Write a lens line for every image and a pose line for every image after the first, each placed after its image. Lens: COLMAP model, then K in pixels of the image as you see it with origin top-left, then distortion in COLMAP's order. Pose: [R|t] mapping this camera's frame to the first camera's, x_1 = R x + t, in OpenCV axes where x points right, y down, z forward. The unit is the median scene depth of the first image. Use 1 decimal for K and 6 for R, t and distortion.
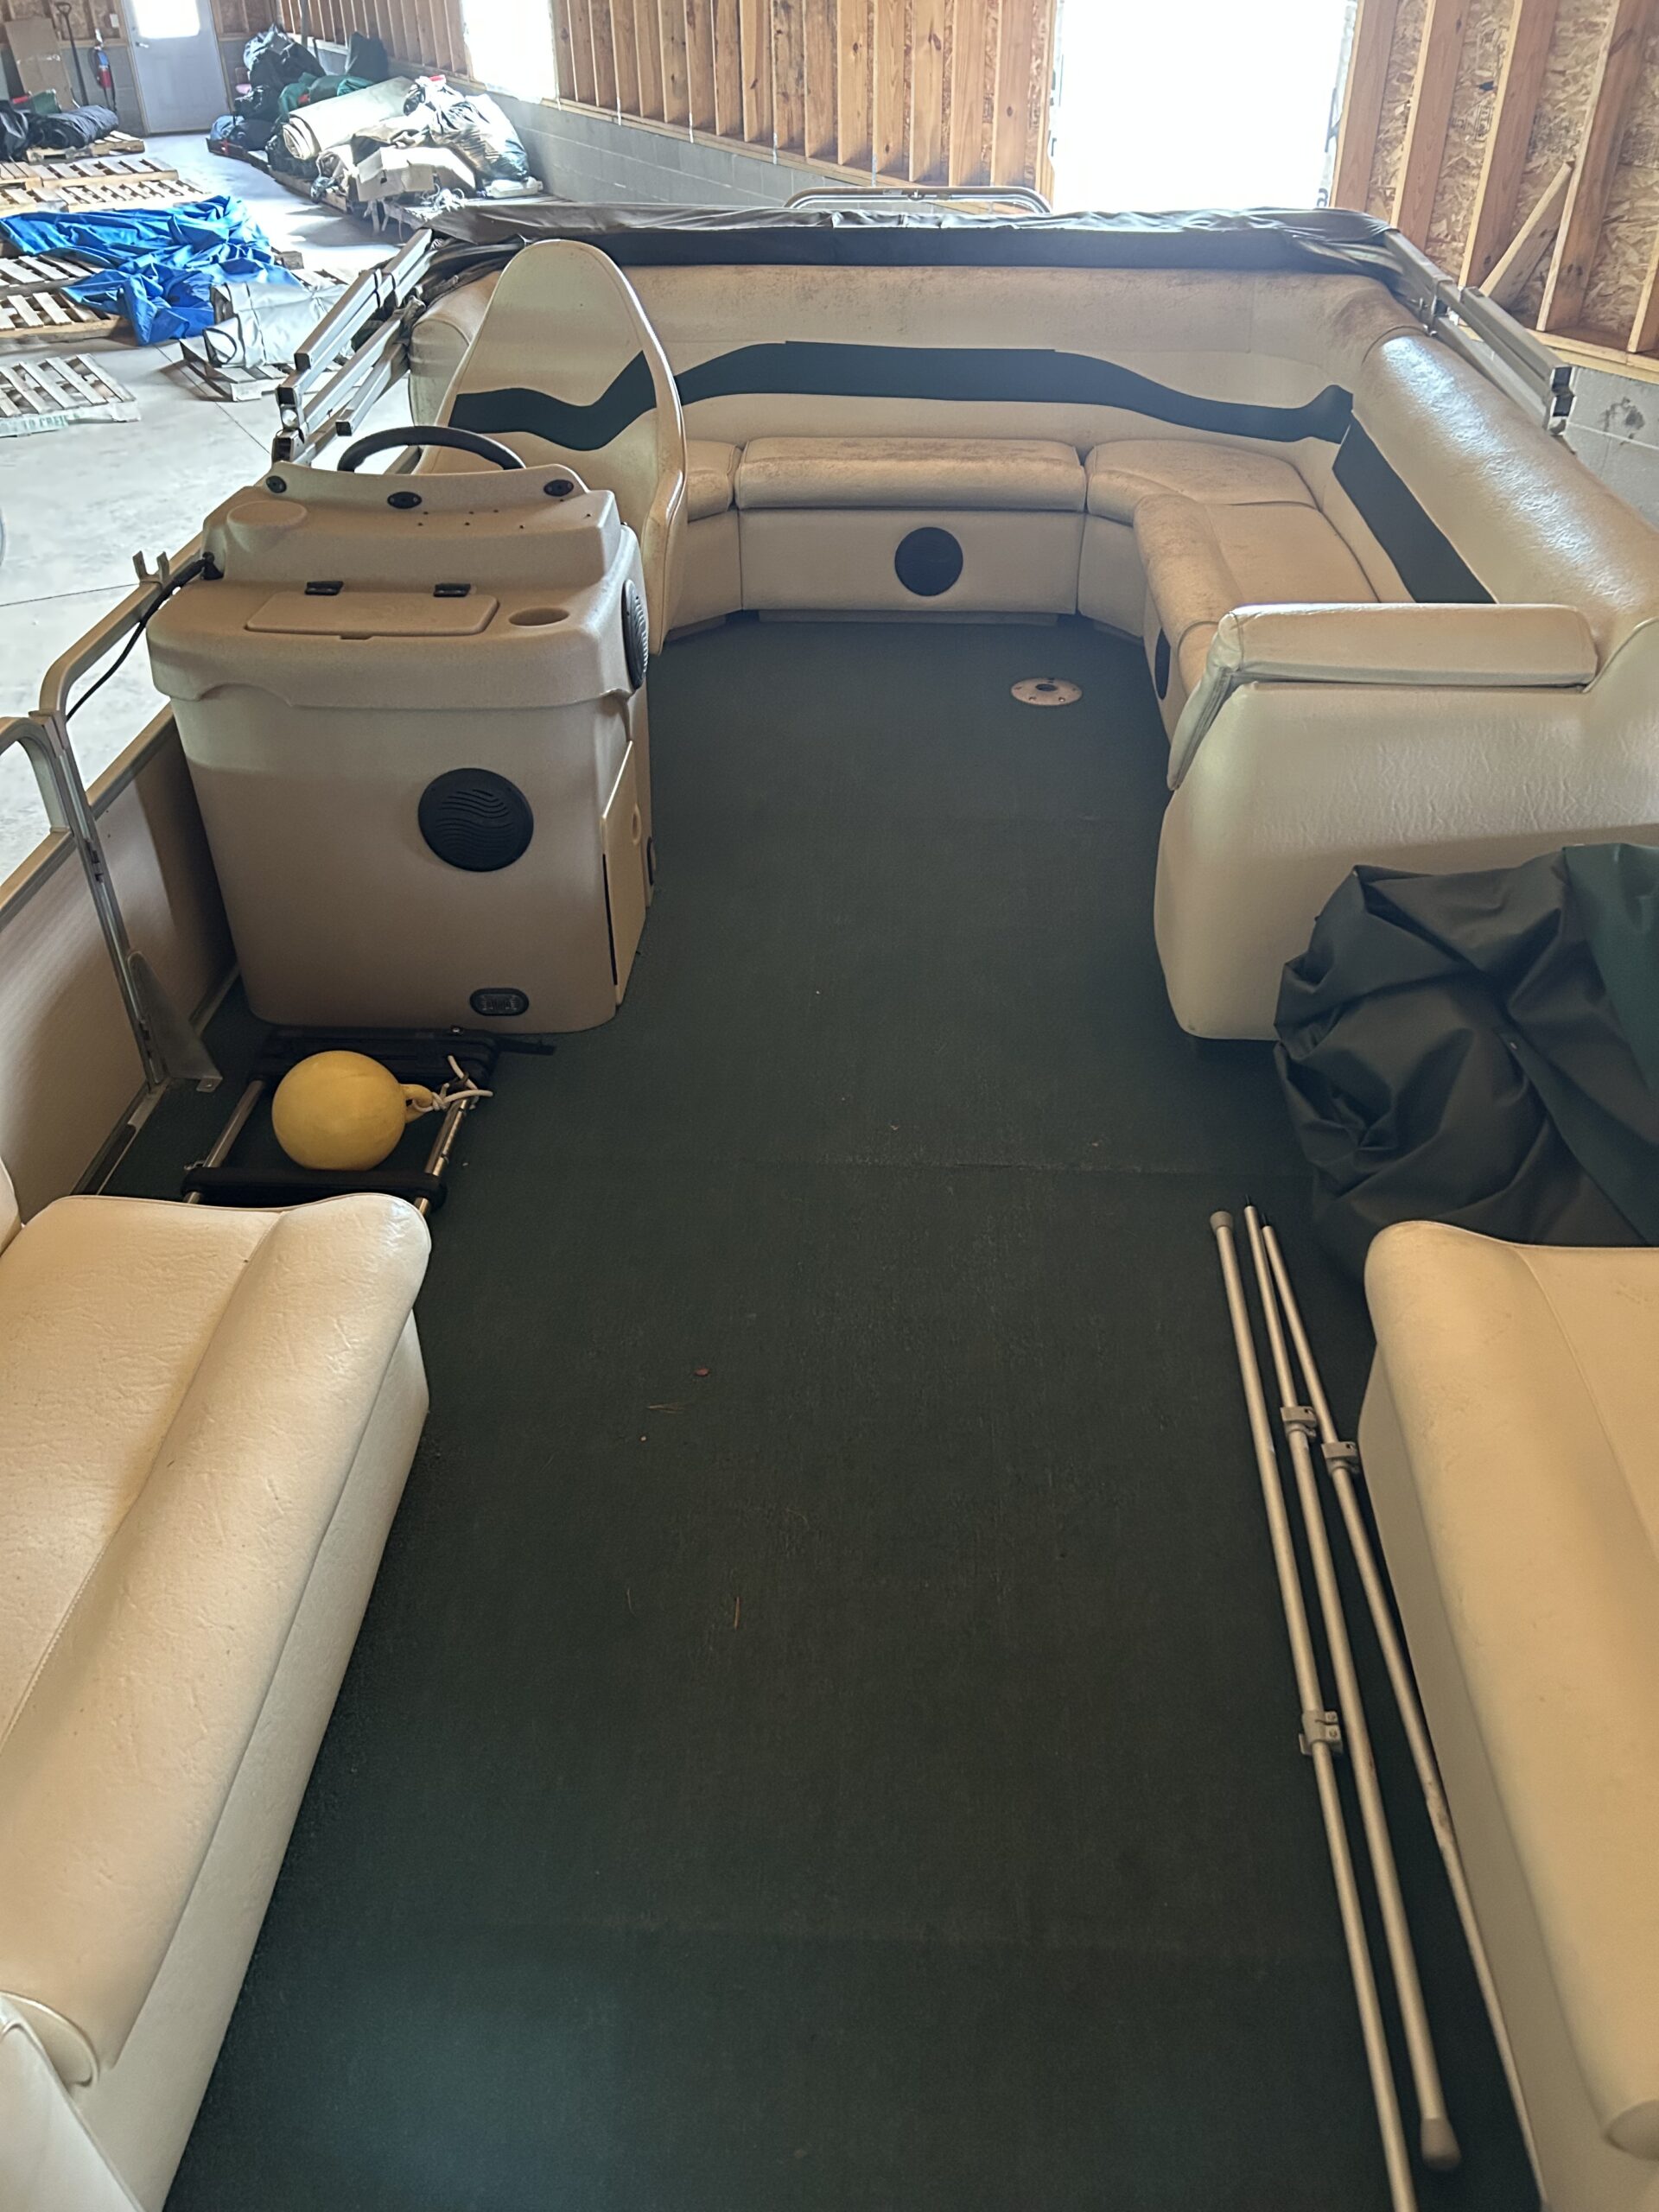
lens RADIAL K [[1656.0, 0, 842.3], [0, 1656.0, 1117.3], [0, 0, 1]] dist [0.045332, -0.064412]
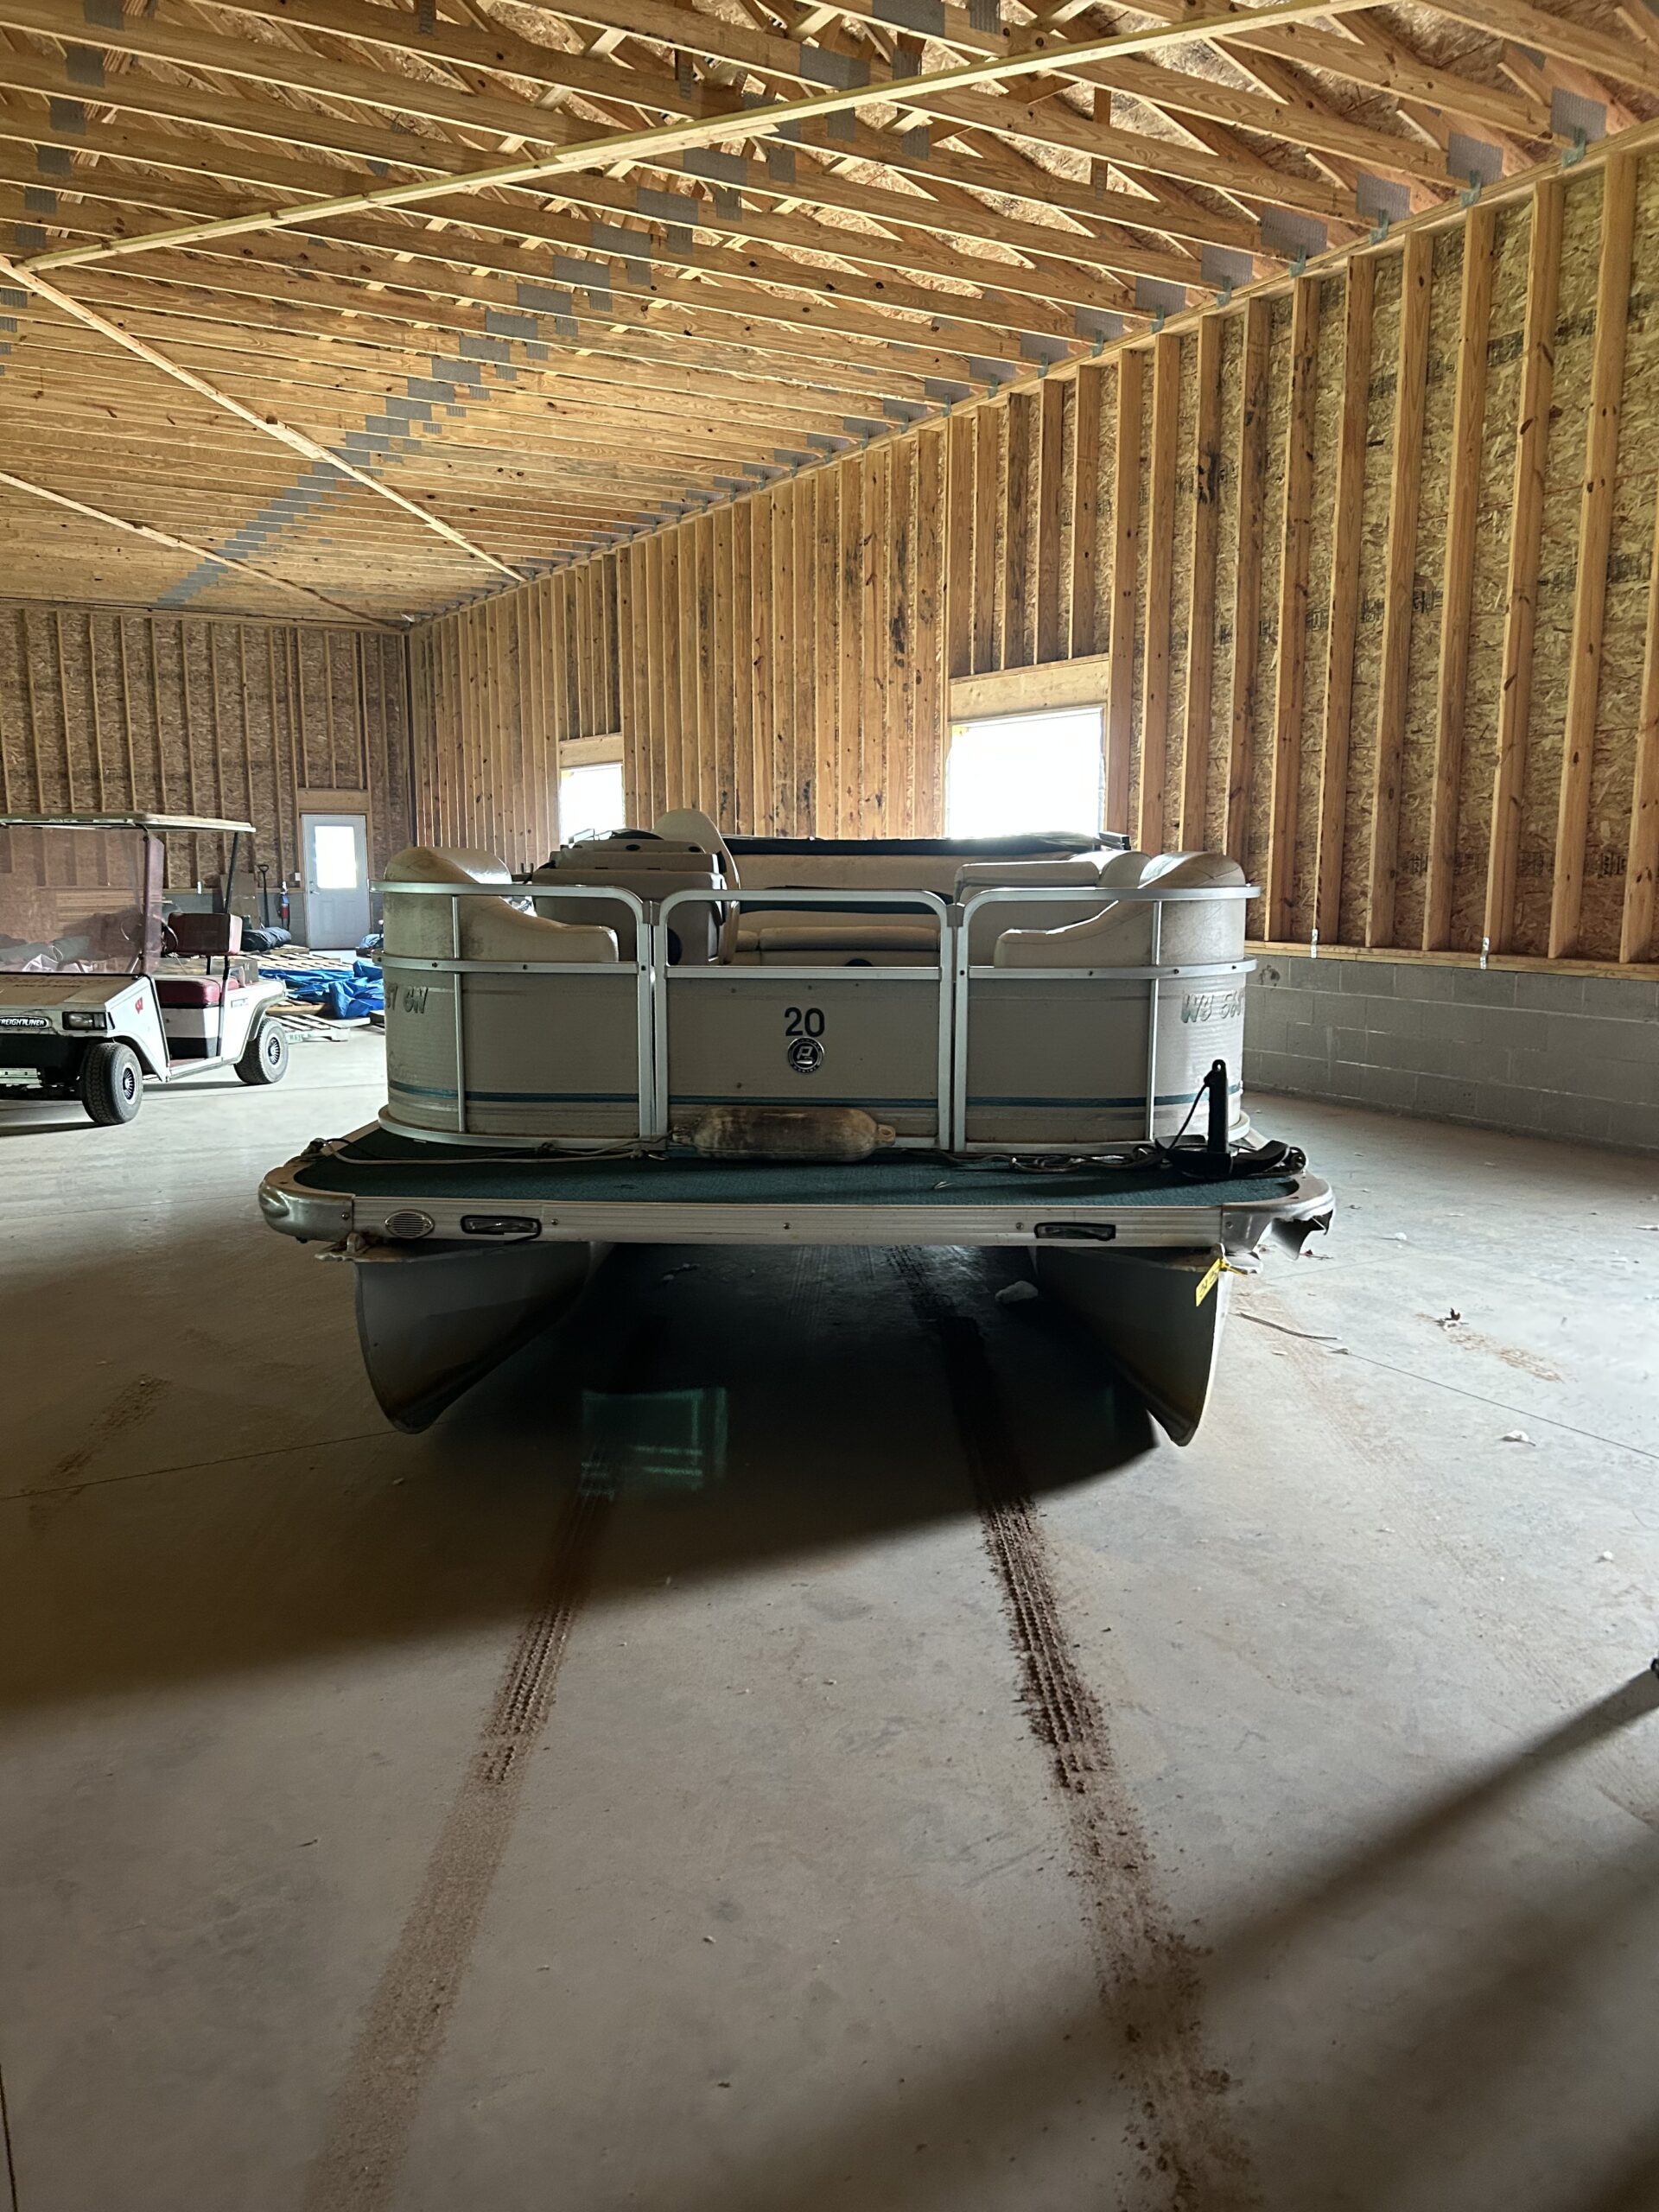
lens RADIAL K [[1656.0, 0, 842.3], [0, 1656.0, 1117.3], [0, 0, 1]] dist [0.045332, -0.064412]
pose [[0.999907, 0.006098, 0.012208, 0.004117], [0.000293, 0.884815, -0.465942, 0.287863], [-0.013643, 0.465902, 0.884731, -0.250517]]
